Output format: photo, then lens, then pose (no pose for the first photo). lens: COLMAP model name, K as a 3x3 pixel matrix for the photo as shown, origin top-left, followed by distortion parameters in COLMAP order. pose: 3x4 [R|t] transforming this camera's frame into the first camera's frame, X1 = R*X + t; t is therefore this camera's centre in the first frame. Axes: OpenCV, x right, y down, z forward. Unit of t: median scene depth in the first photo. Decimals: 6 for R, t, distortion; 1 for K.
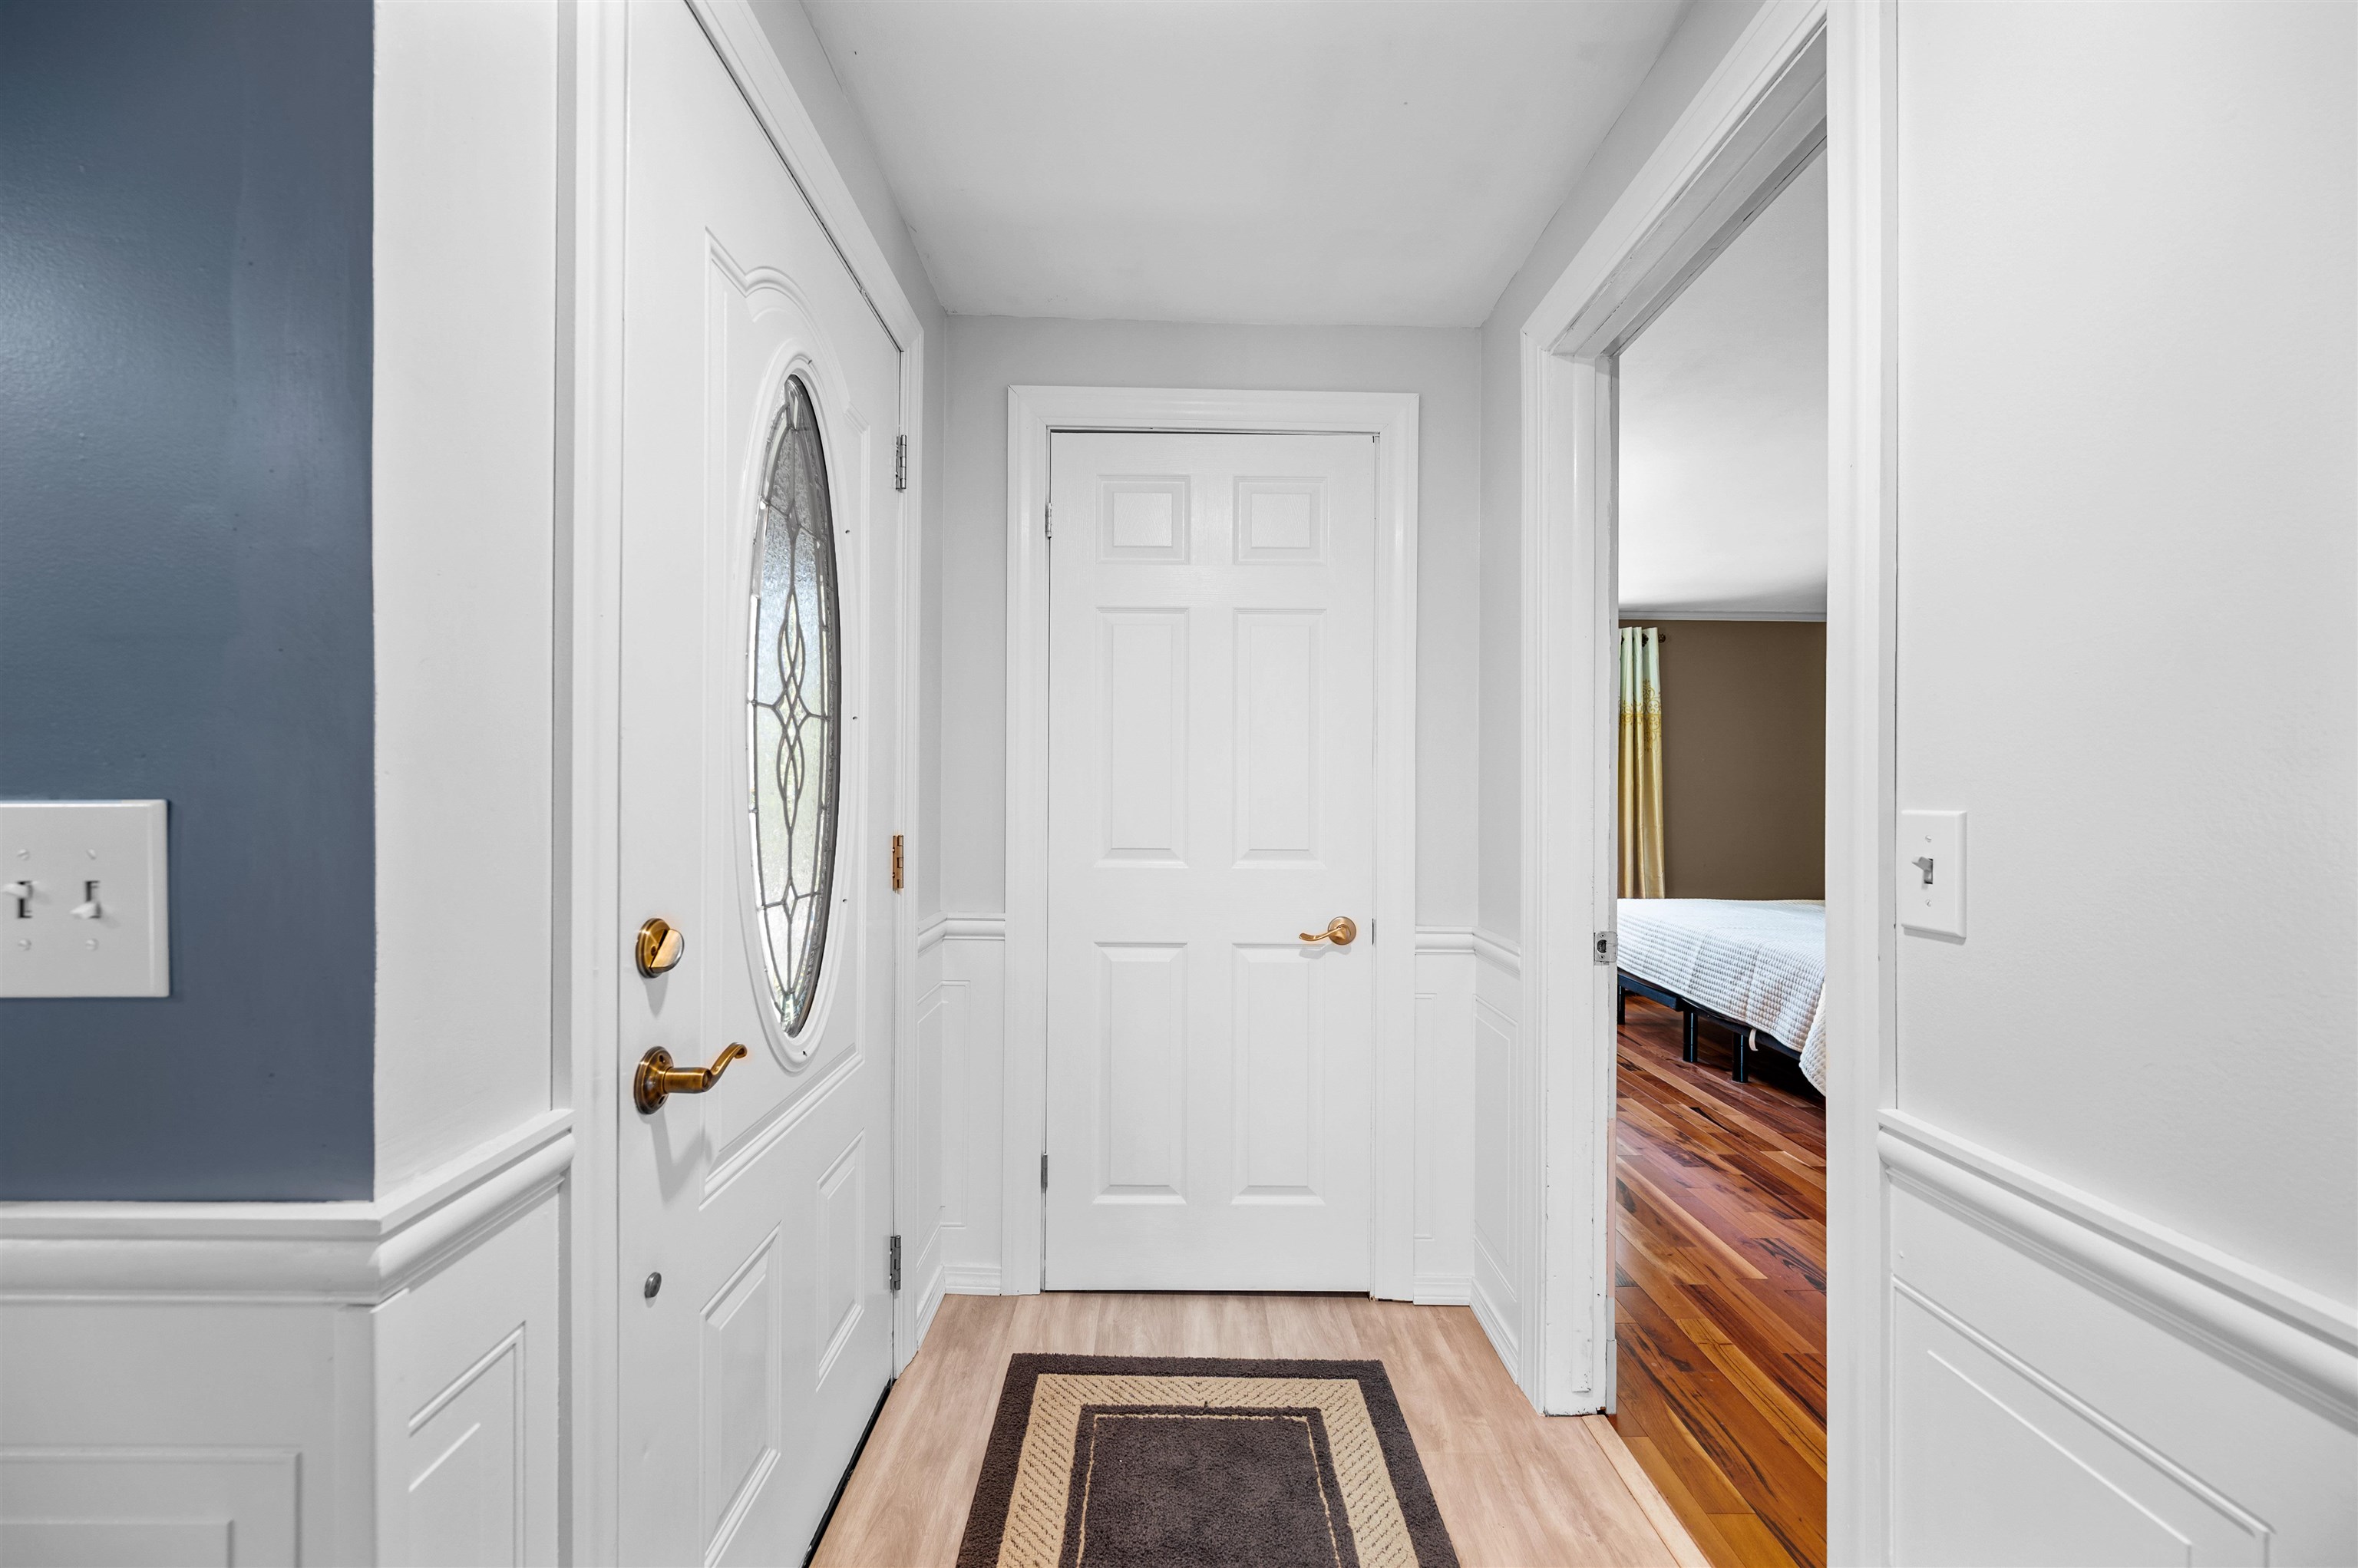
lens RADIAL K [[924.2, 0, 1157.6], [0, 924.2, 785.9], [0, 0, 1]] dist [0.000855, -0.000174]
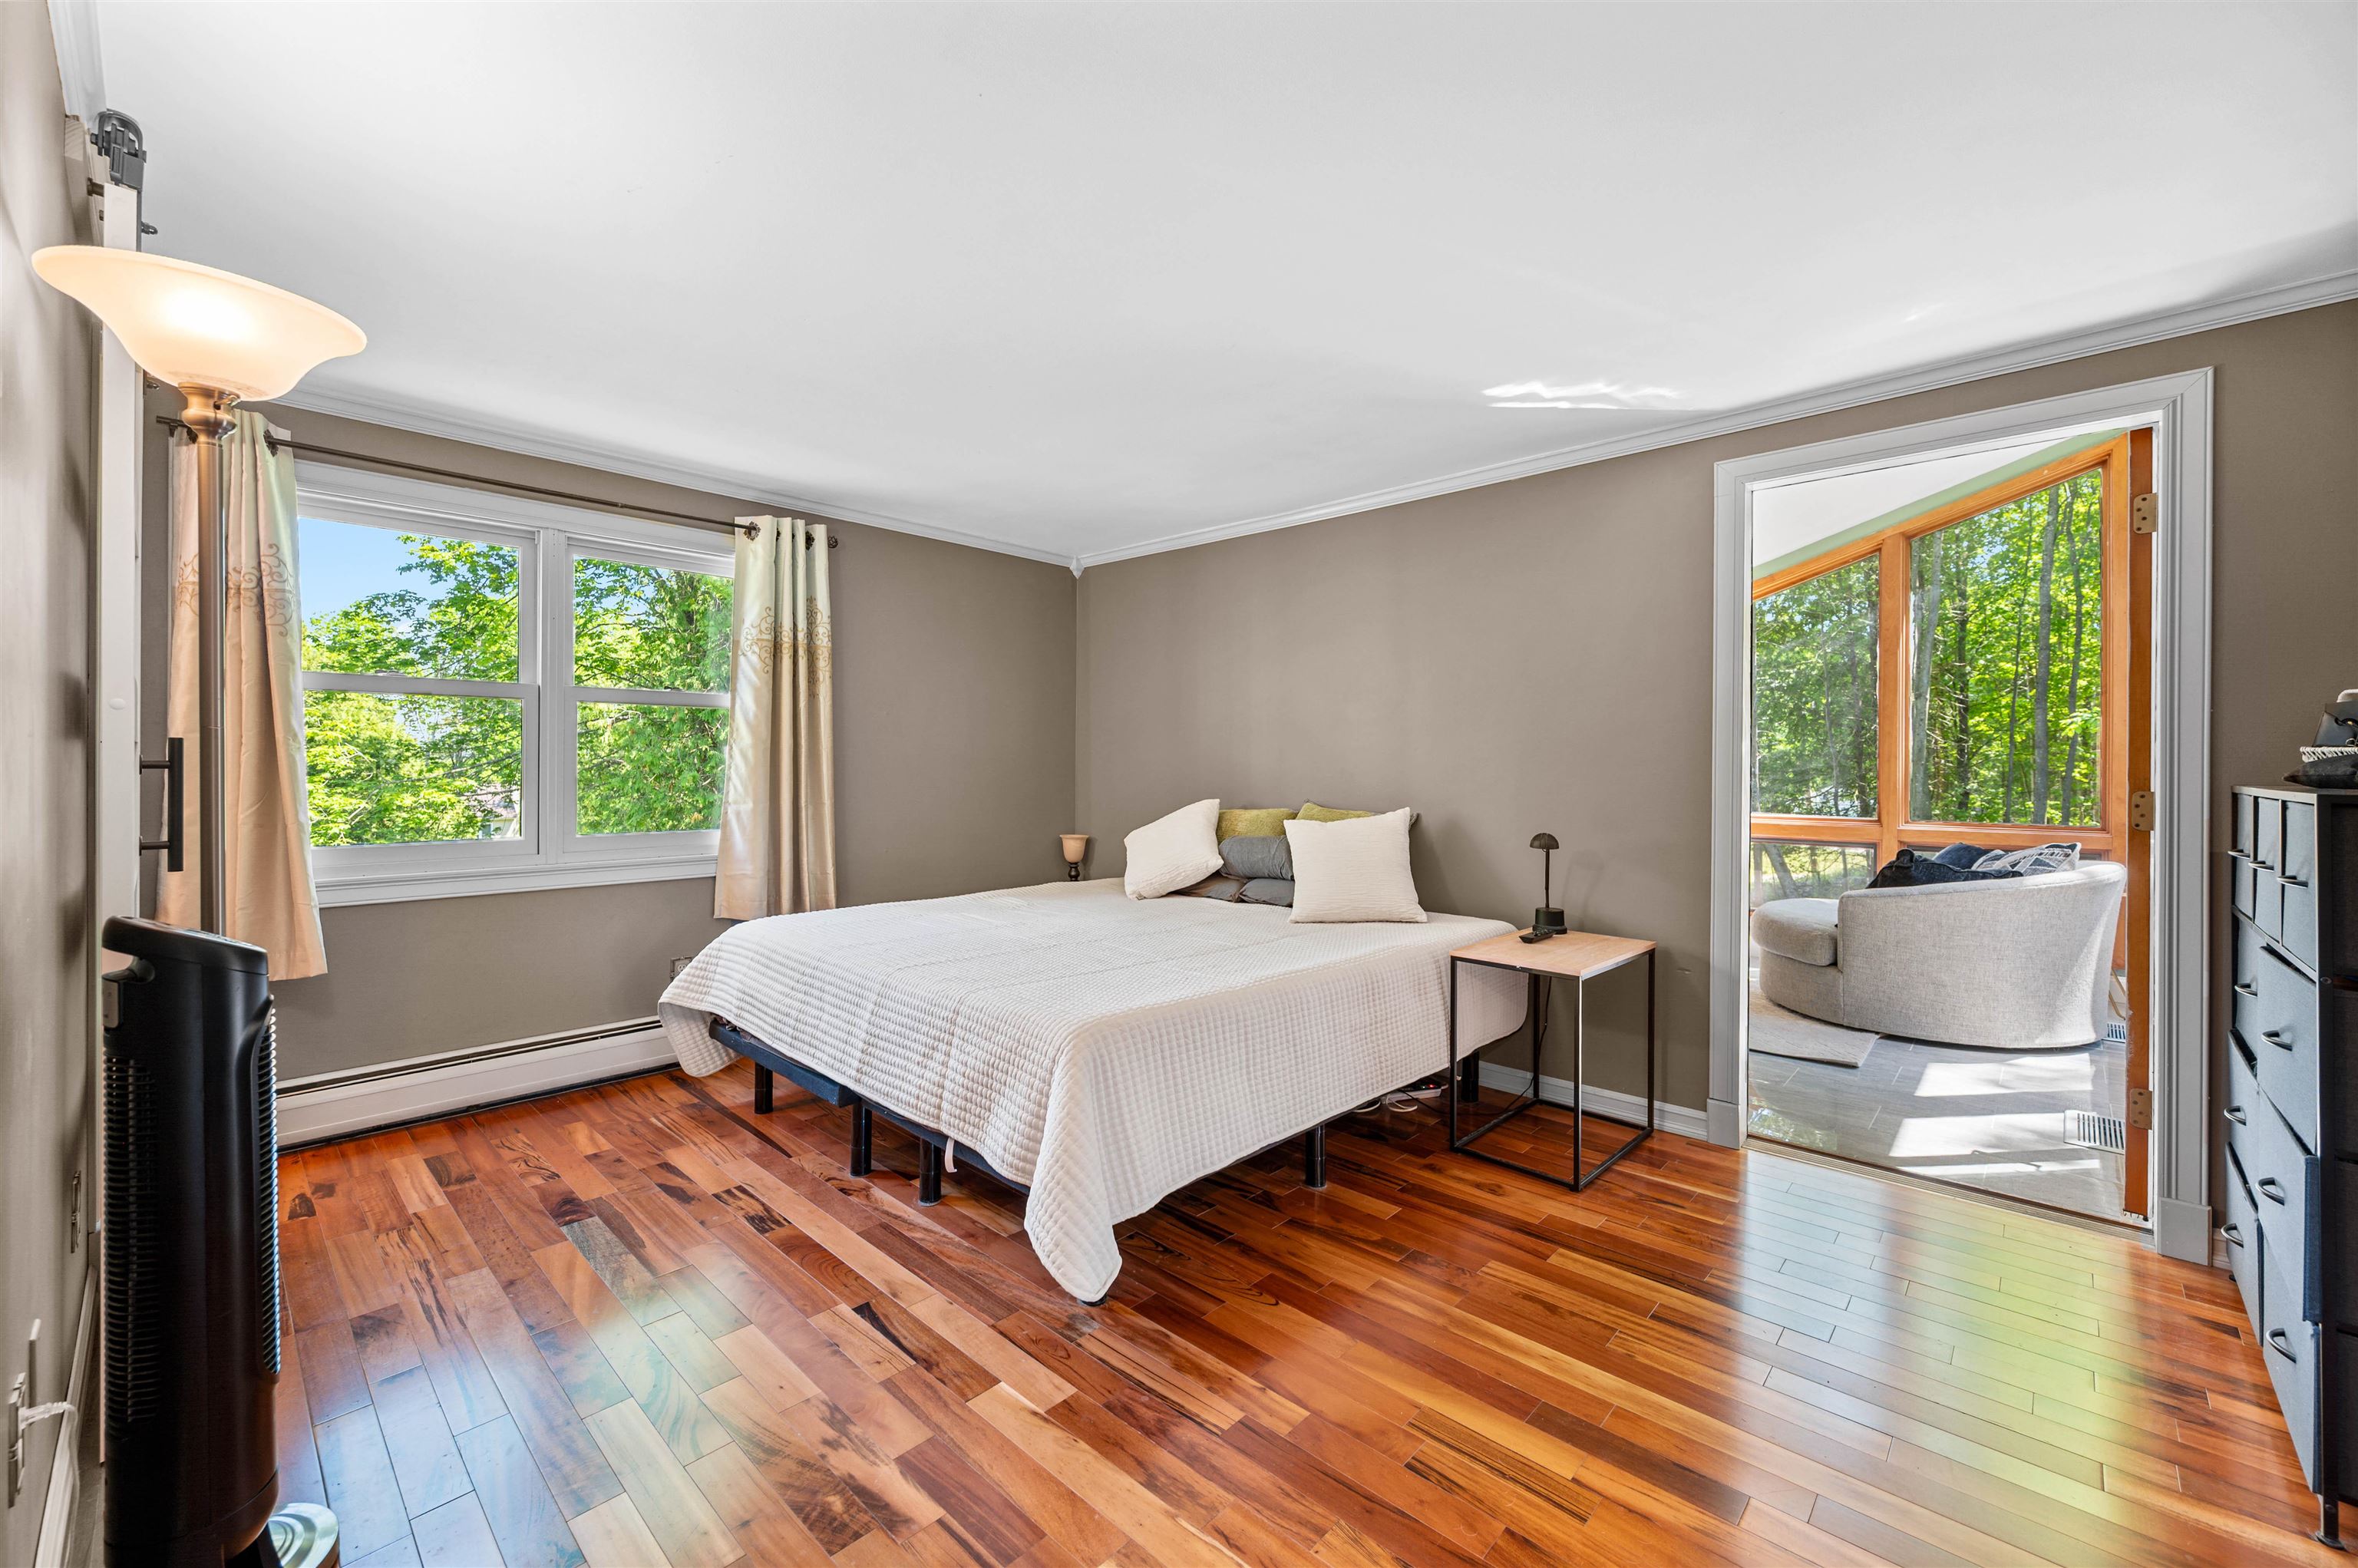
lens RADIAL K [[924.2, 0, 1168.7], [0, 924.2, 773.5], [0, 0, 1]] dist [0.000855, -0.000174]
pose [[0.681120, -0.002084, 0.732169, 0.292931], [-0.003807, 0.999972, 0.006389, 0.018142], [-0.732162, -0.007139, 0.681093, 0.475641]]
